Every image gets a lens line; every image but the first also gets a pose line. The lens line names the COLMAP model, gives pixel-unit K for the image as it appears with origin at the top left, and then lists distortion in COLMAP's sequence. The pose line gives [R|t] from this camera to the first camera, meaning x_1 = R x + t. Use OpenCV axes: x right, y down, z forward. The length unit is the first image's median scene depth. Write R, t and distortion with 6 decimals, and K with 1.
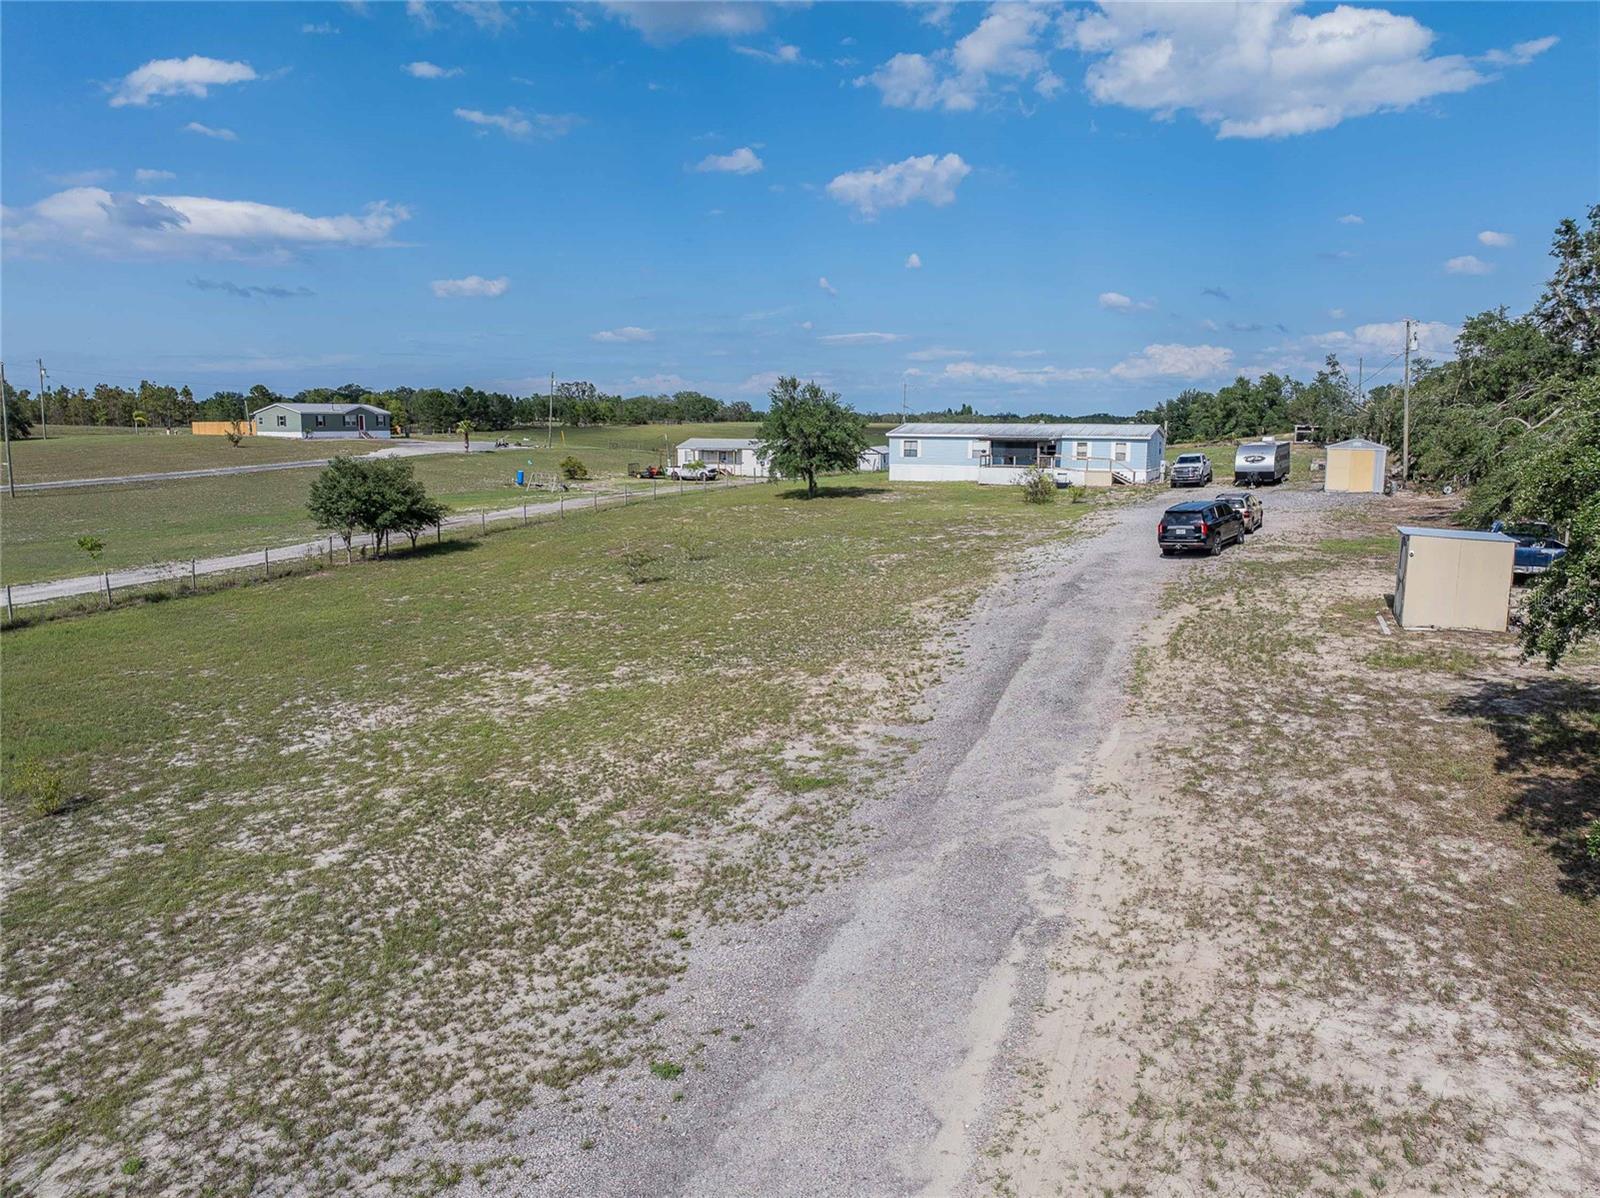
lens RADIAL K [[1070.6, 0, 817.1], [0, 1070.6, 590.5], [0, 0, 1]] dist [-0.066850, 0.013887]
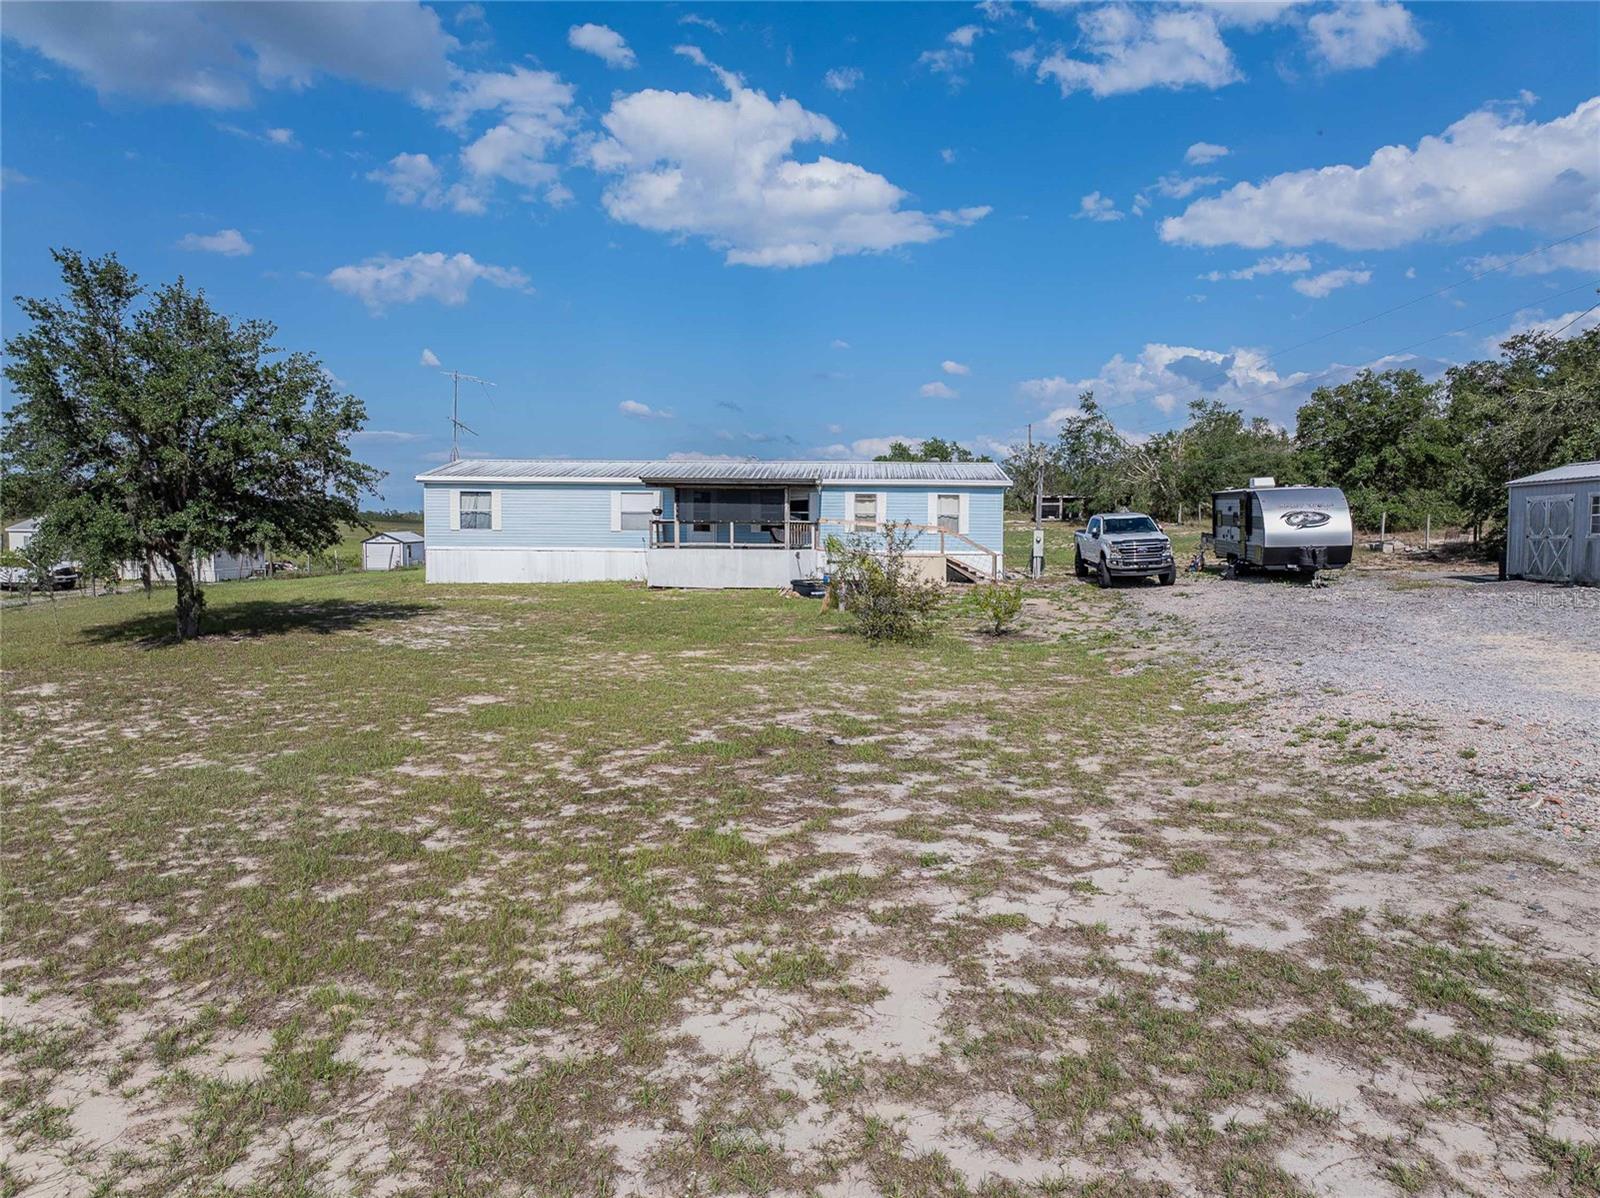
lens RADIAL K [[1070.6, 0, 802.5], [0, 1070.6, 603.6], [0, 0, 1]] dist [-0.066850, 0.013887]
pose [[0.909357, -0.022245, 0.415421, 0.023509], [0.058581, 0.995467, -0.074928, -0.044825], [-0.411871, 0.092472, 0.906538, 0.454445]]
